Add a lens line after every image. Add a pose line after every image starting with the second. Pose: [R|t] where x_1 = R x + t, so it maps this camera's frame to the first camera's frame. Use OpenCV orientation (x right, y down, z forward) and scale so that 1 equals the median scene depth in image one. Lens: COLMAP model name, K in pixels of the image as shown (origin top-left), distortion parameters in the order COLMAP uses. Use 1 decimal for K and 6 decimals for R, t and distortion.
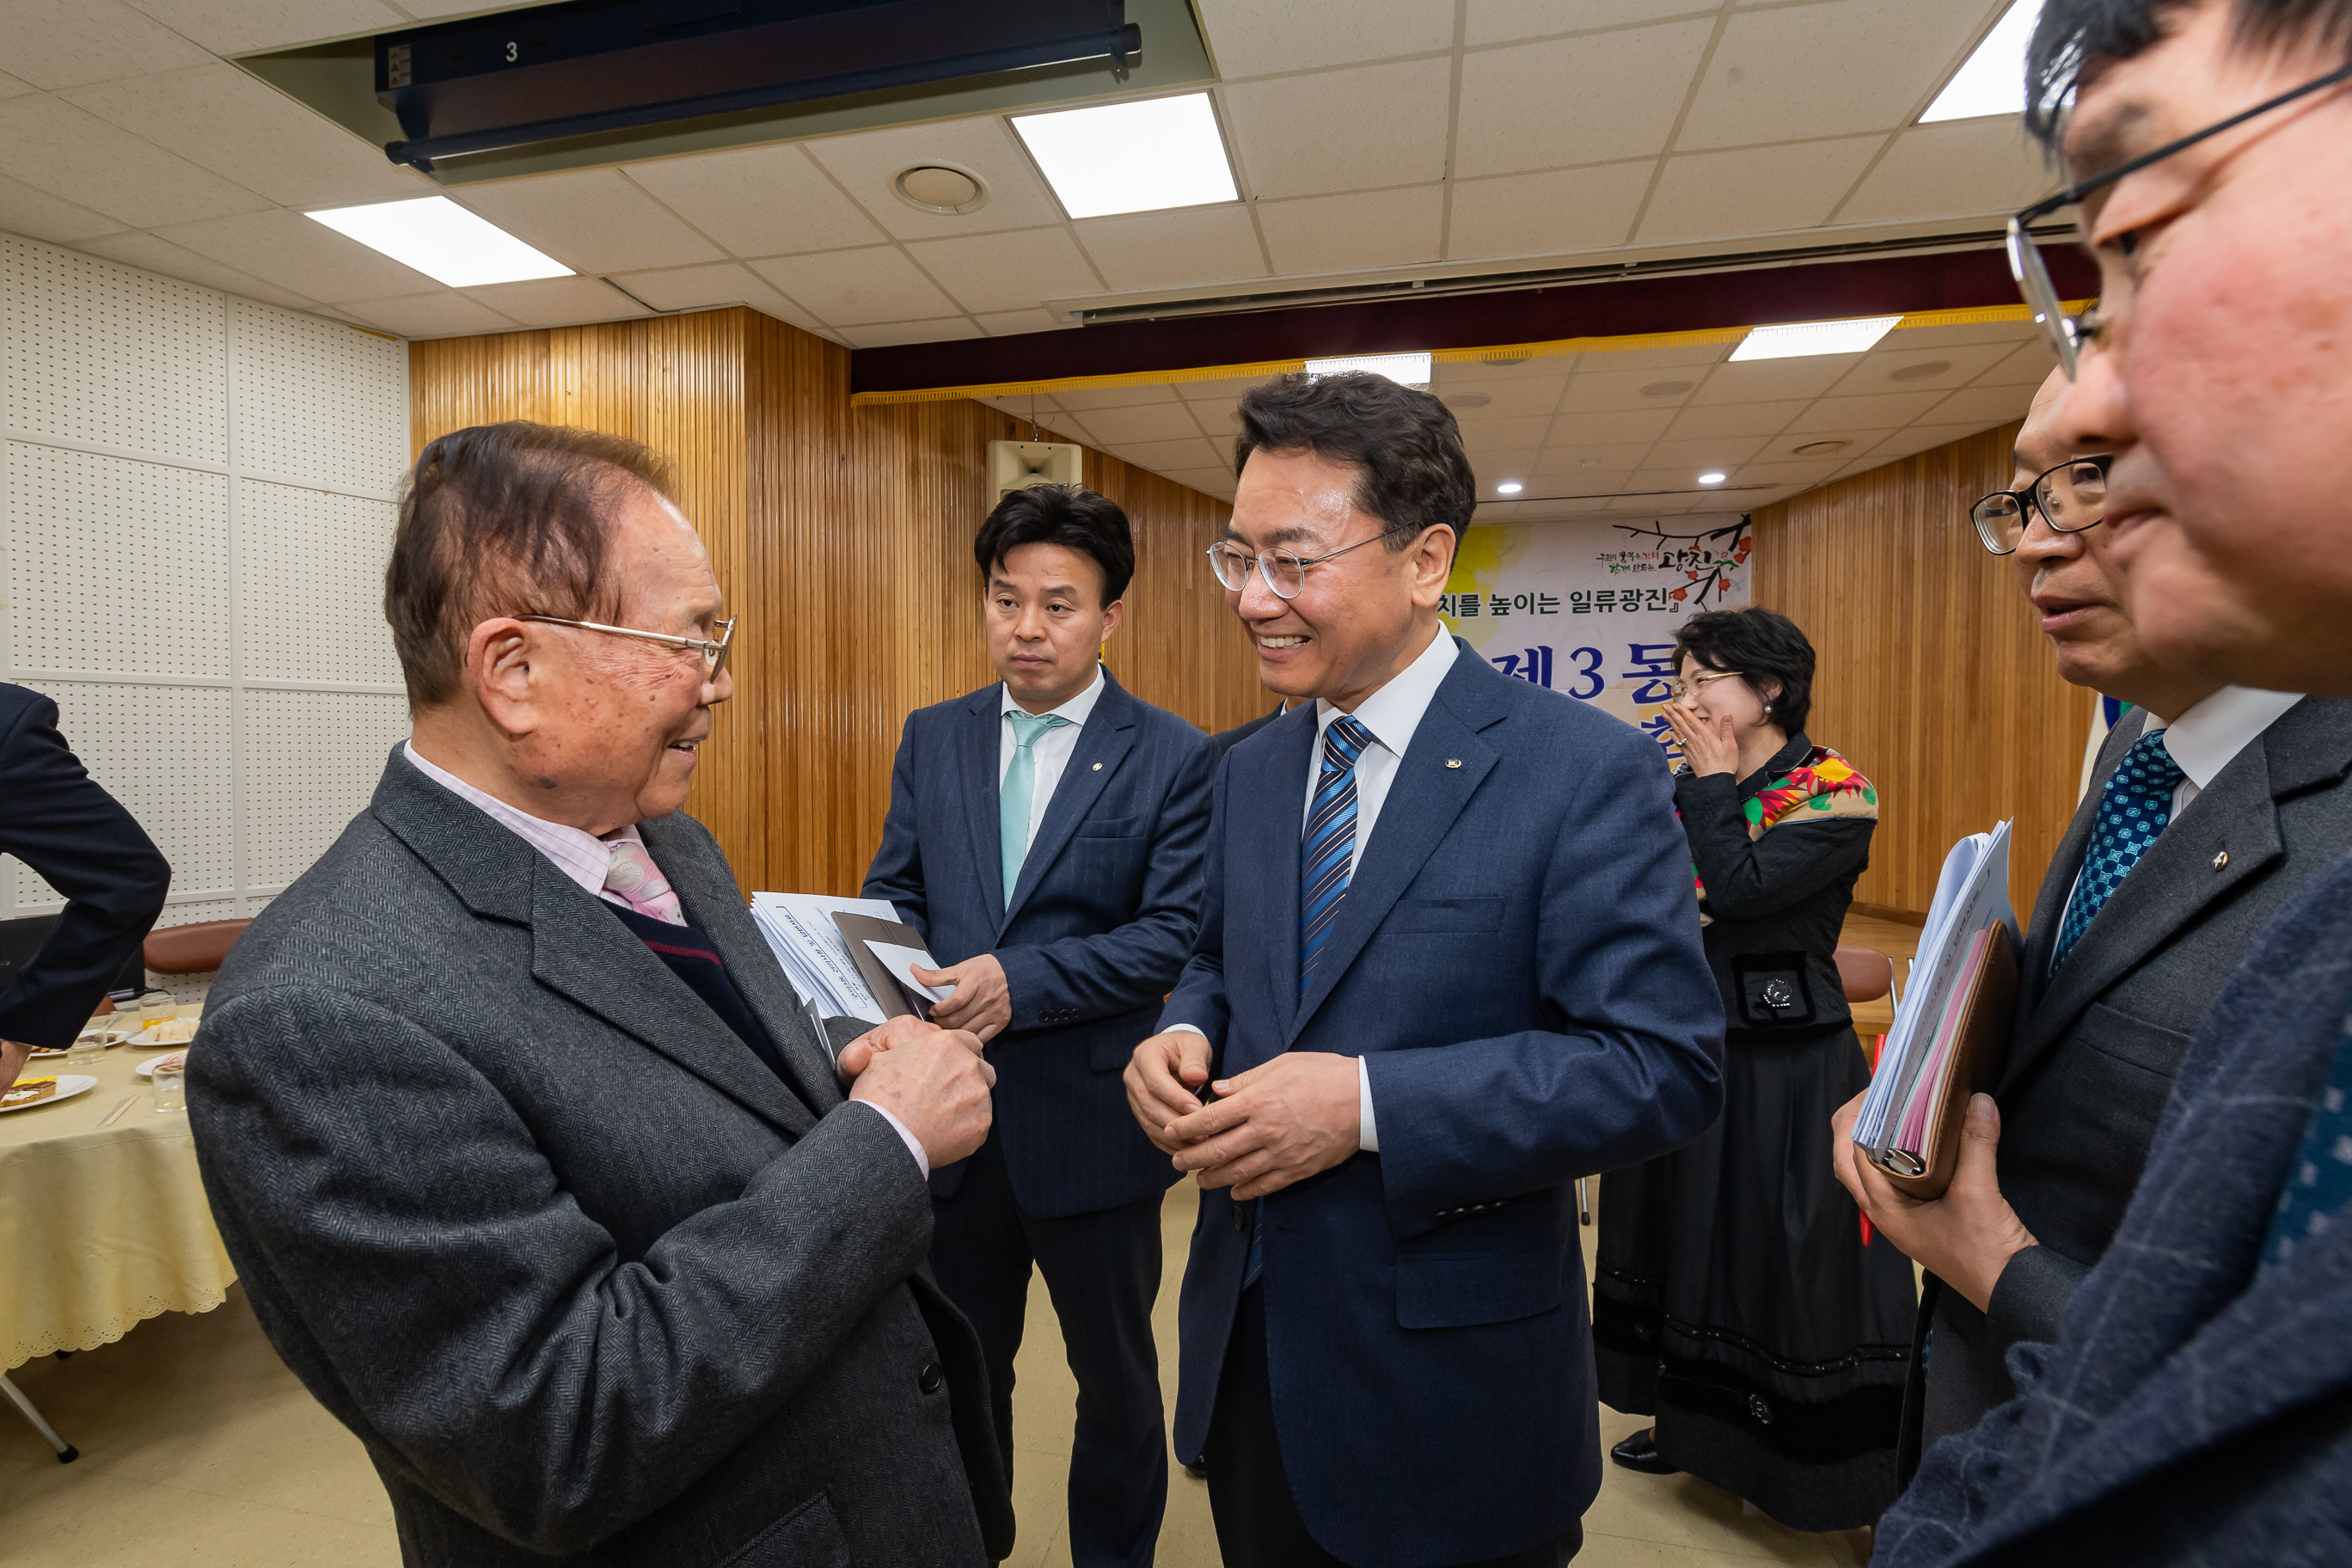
lens RADIAL K [[1070.4, 0, 1176.0], [0, 1070.4, 784.0], [0, 0, 1]] dist [-0.001036, -0.000103]
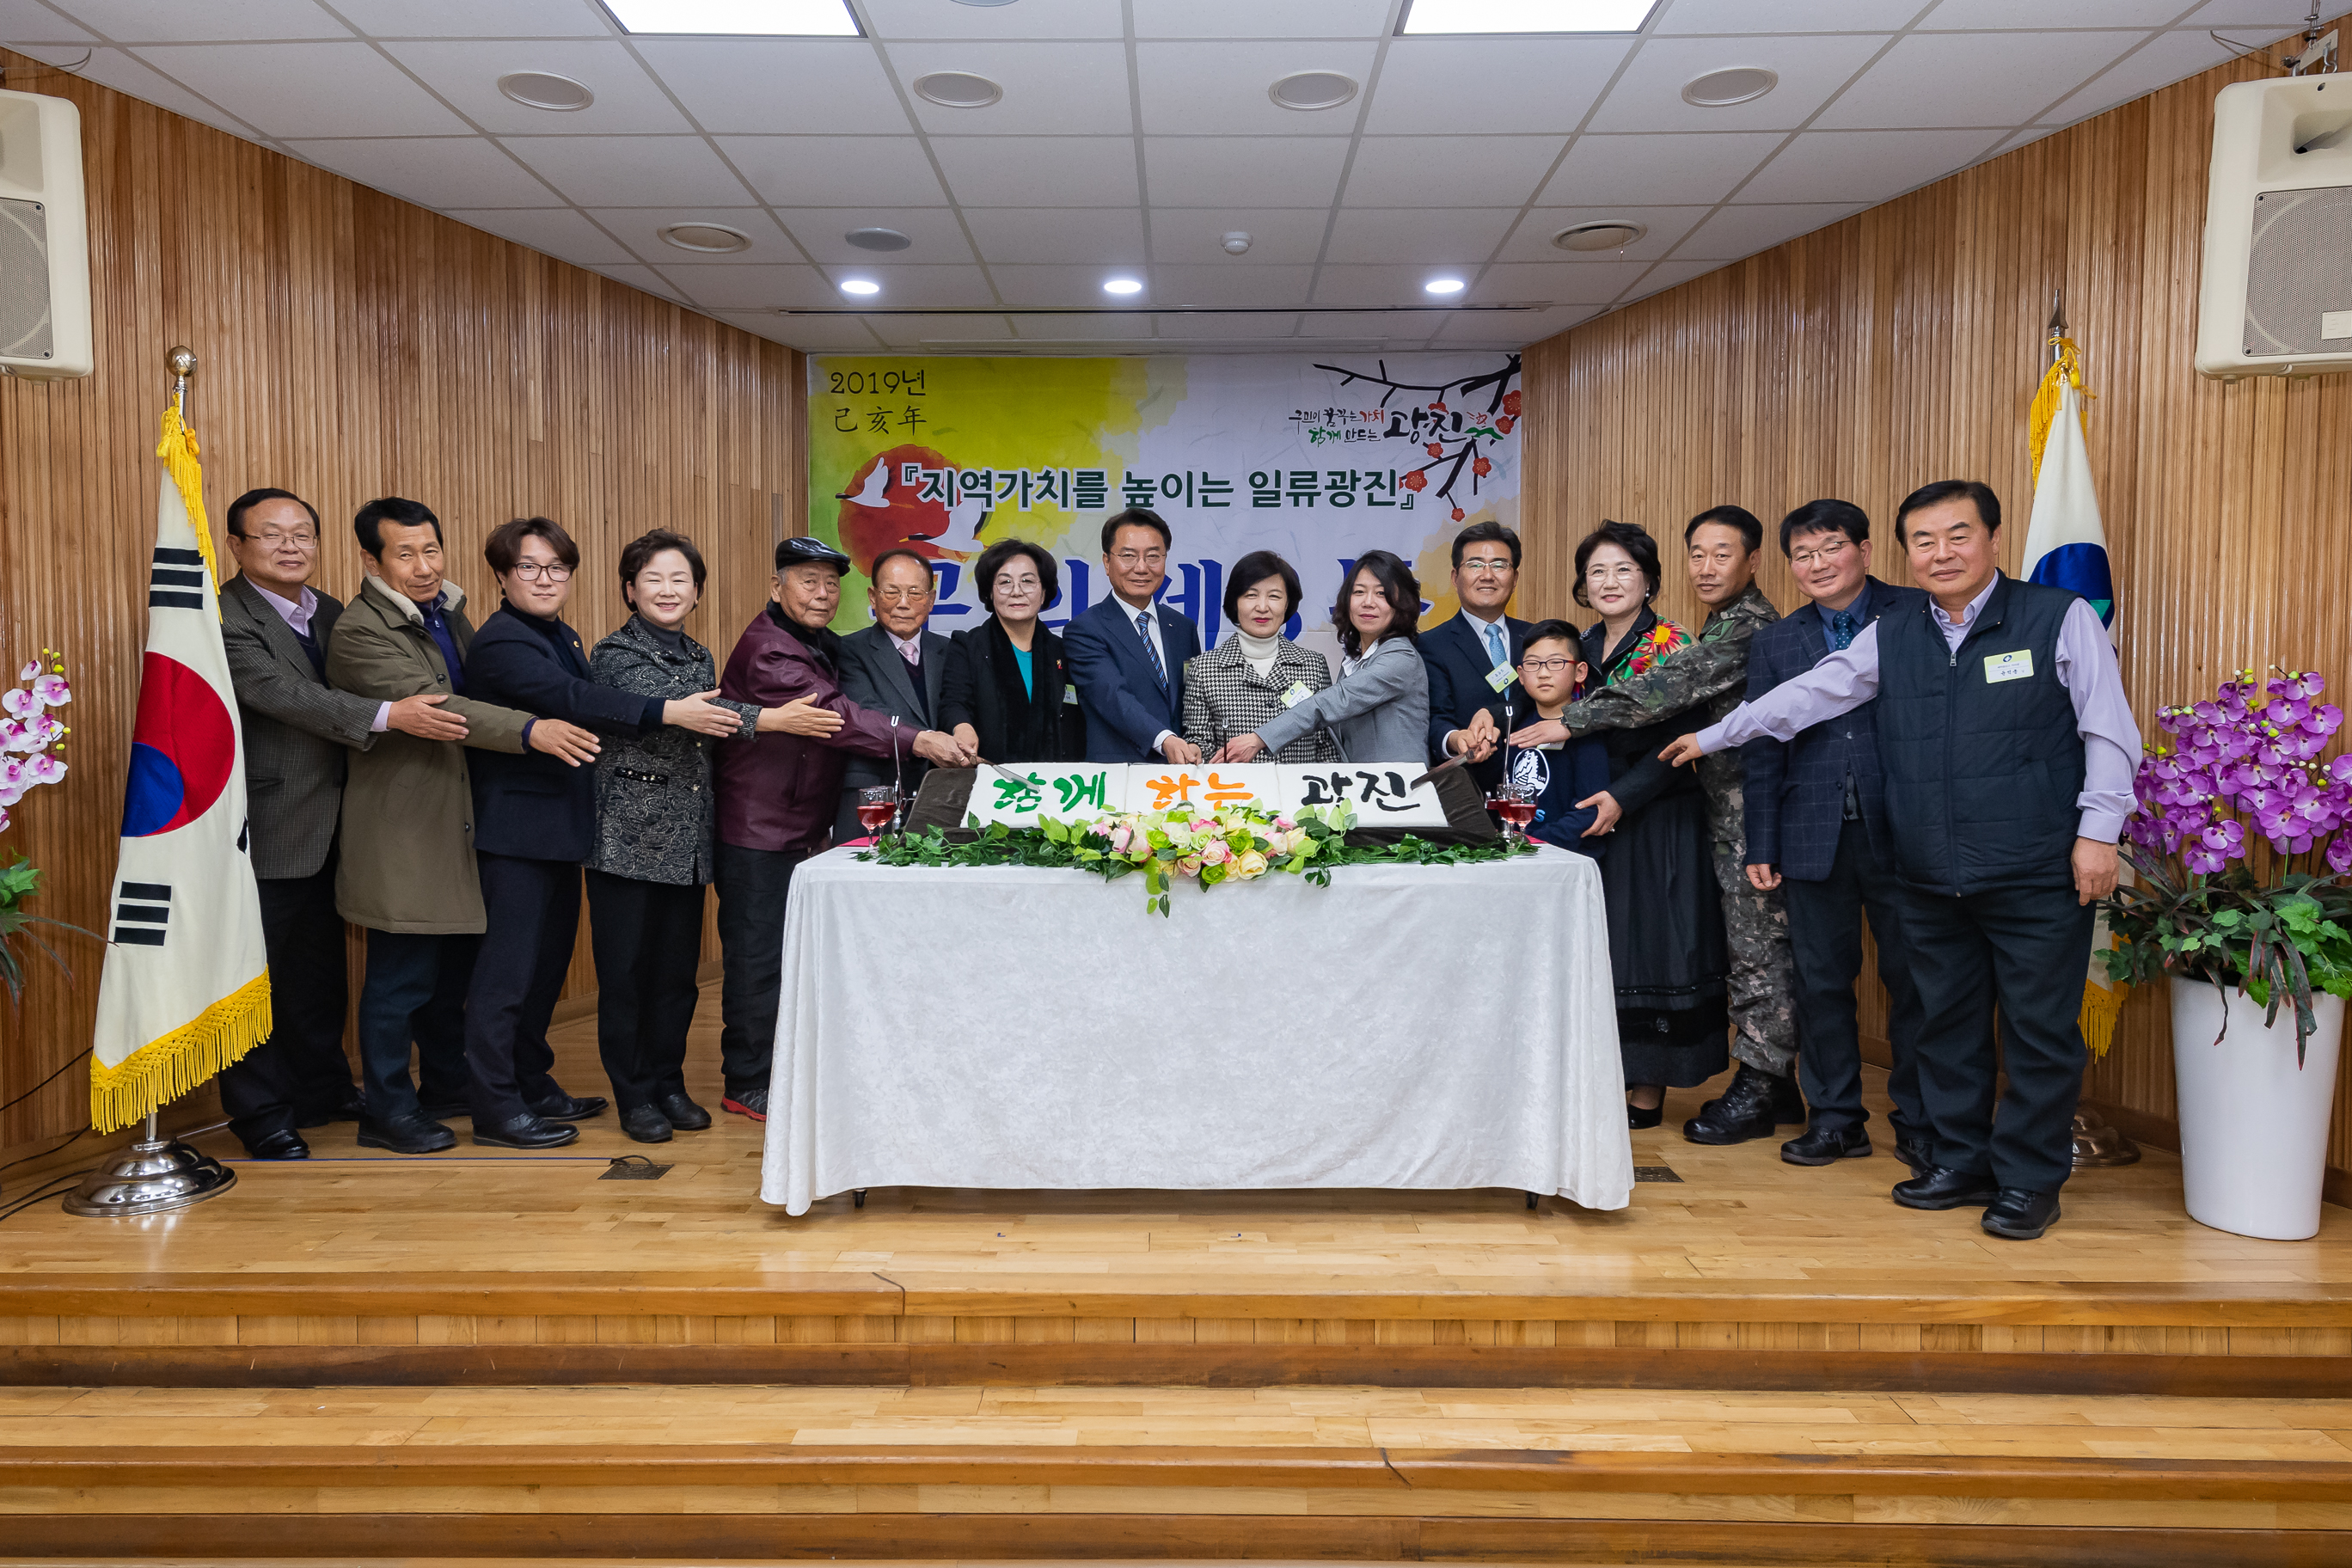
lens RADIAL K [[1501.1, 0, 1166.6], [0, 1501.1, 756.8], [0, 0, 1]] dist [0.024858, -0.013550]
pose [[0.978959, -0.008055, 0.203899, 0.165840], [0.006205, 0.999934, 0.009710, -0.028874], [-0.203963, -0.008241, 0.978944, 0.191913]]
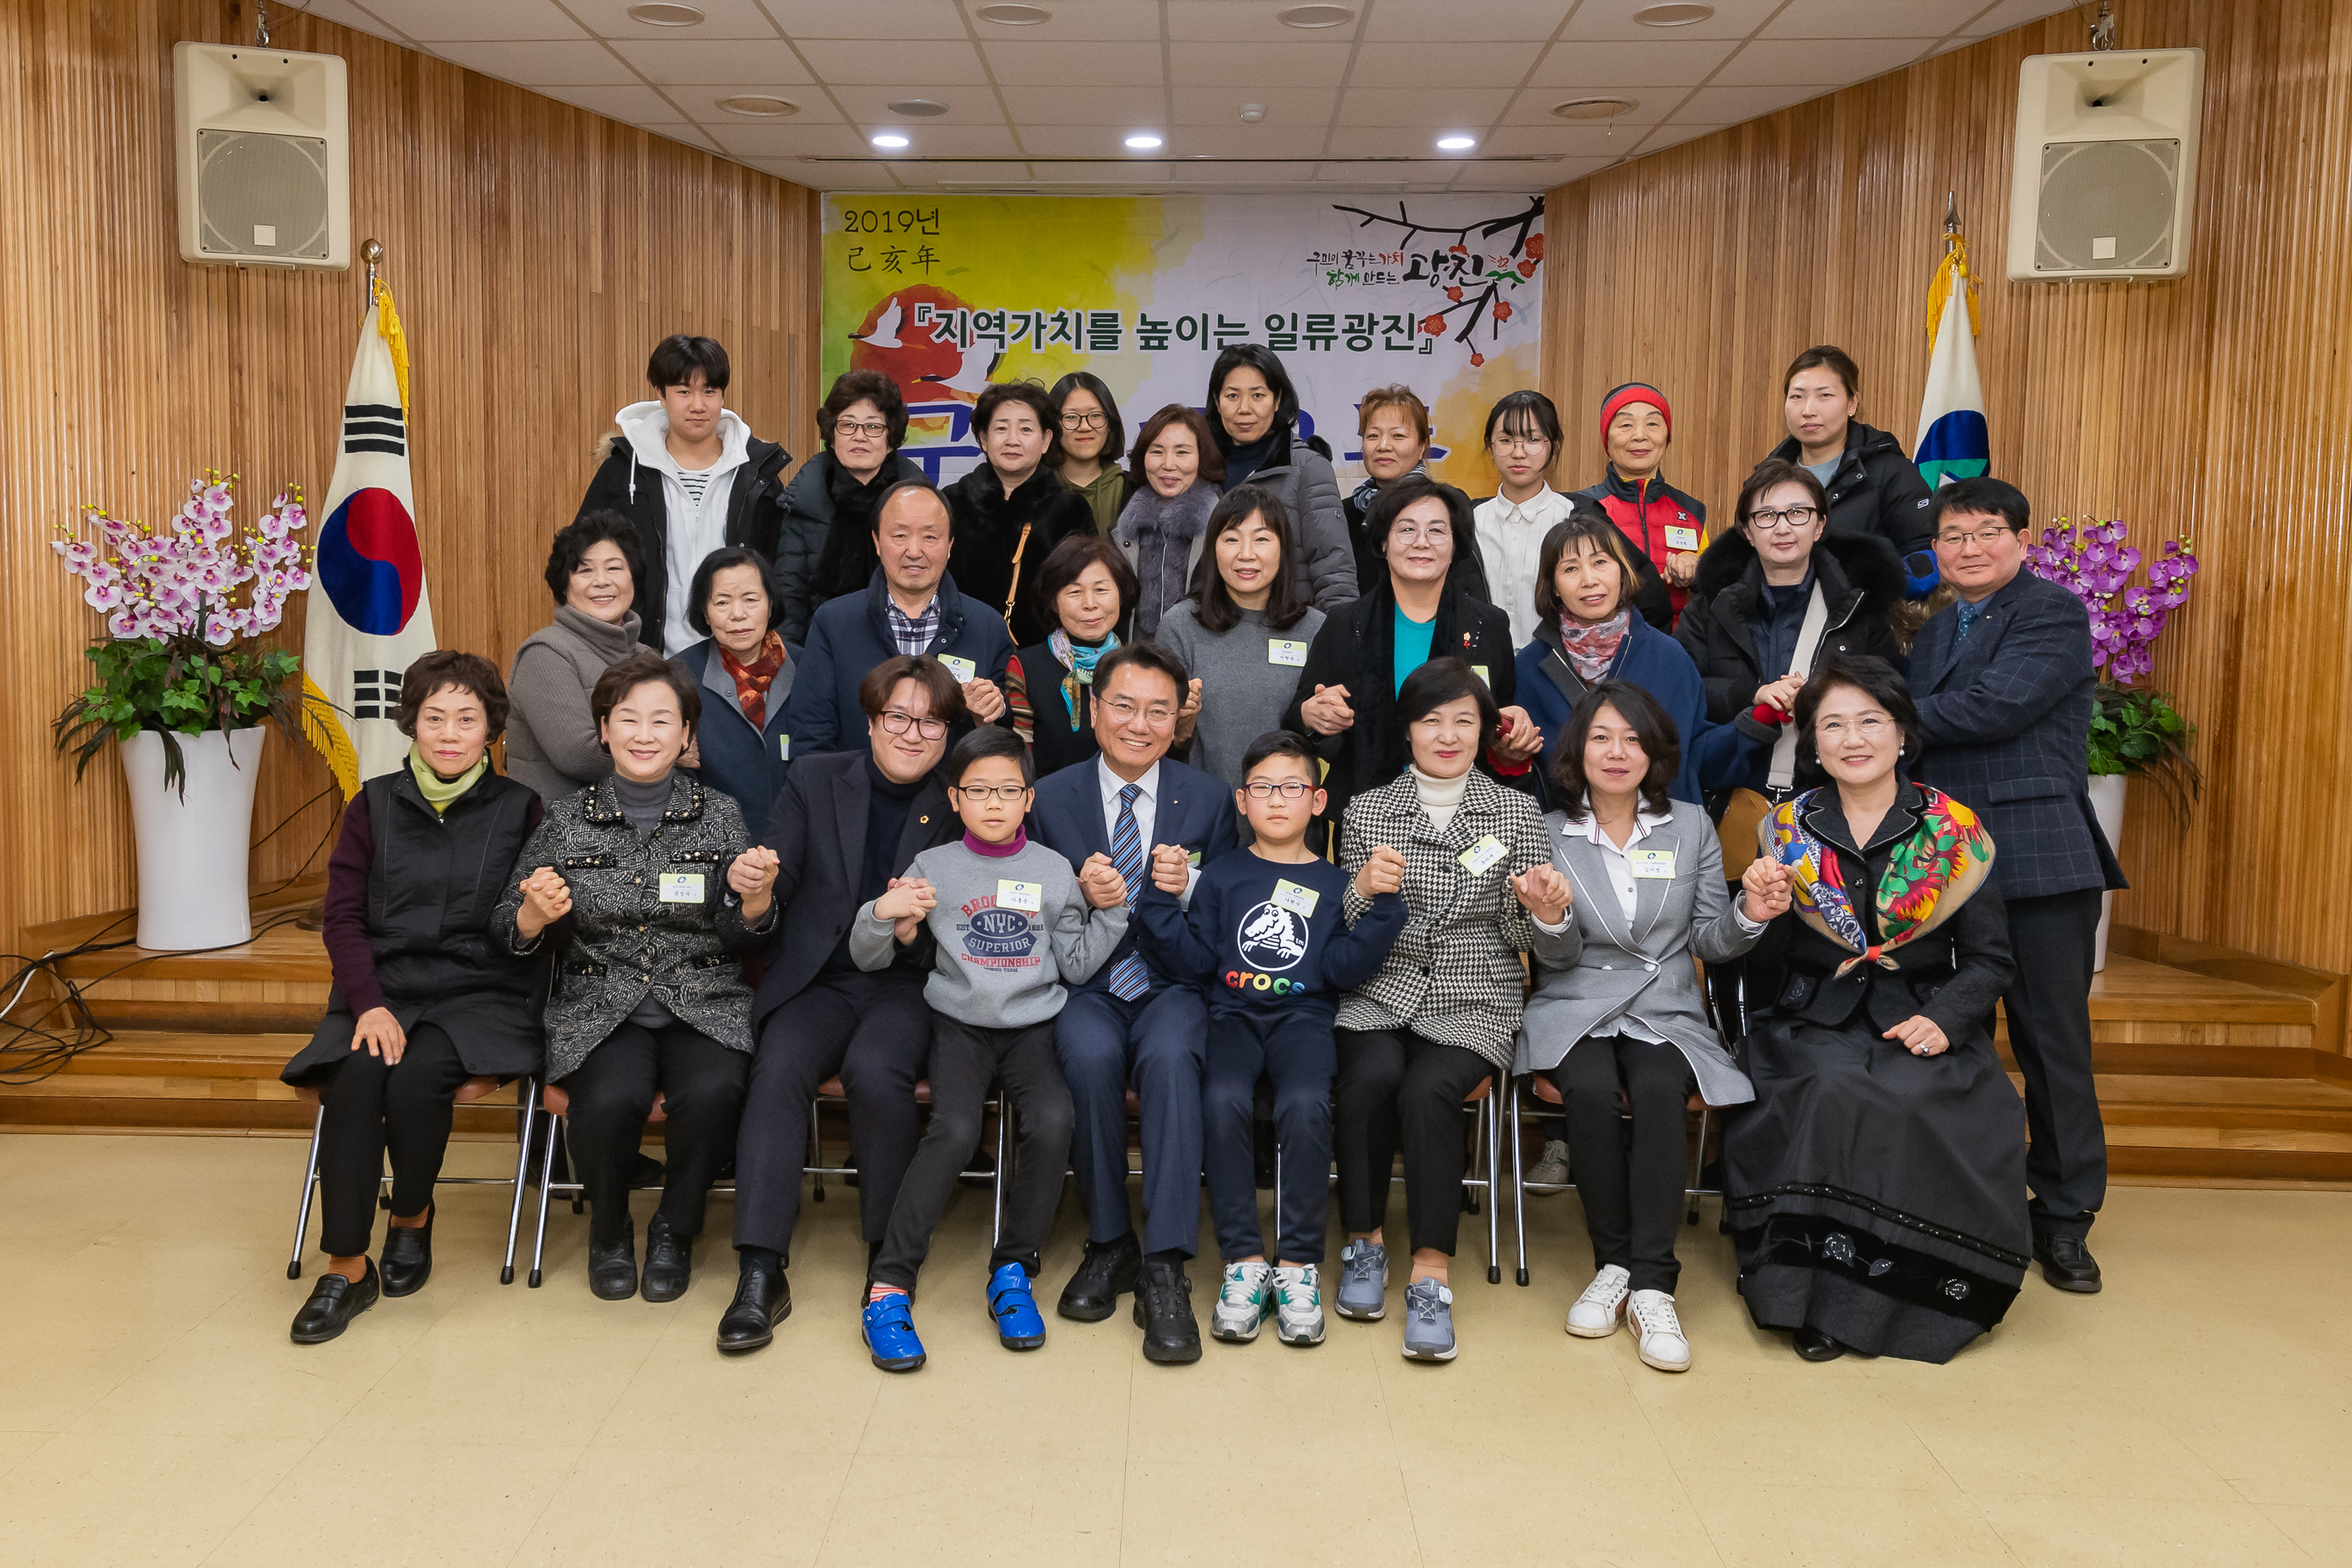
lens RADIAL K [[2034.0, 0, 1099.8], [0, 2034.0, 698.5], [0, 0, 1]] dist [0.044301, -0.041005]
pose [[0.985153, -0.000283, 0.171680, 0.090140], [-0.006285, 0.999269, 0.037711, -0.006821], [-0.171566, -0.038230, 0.984431, -0.138143]]
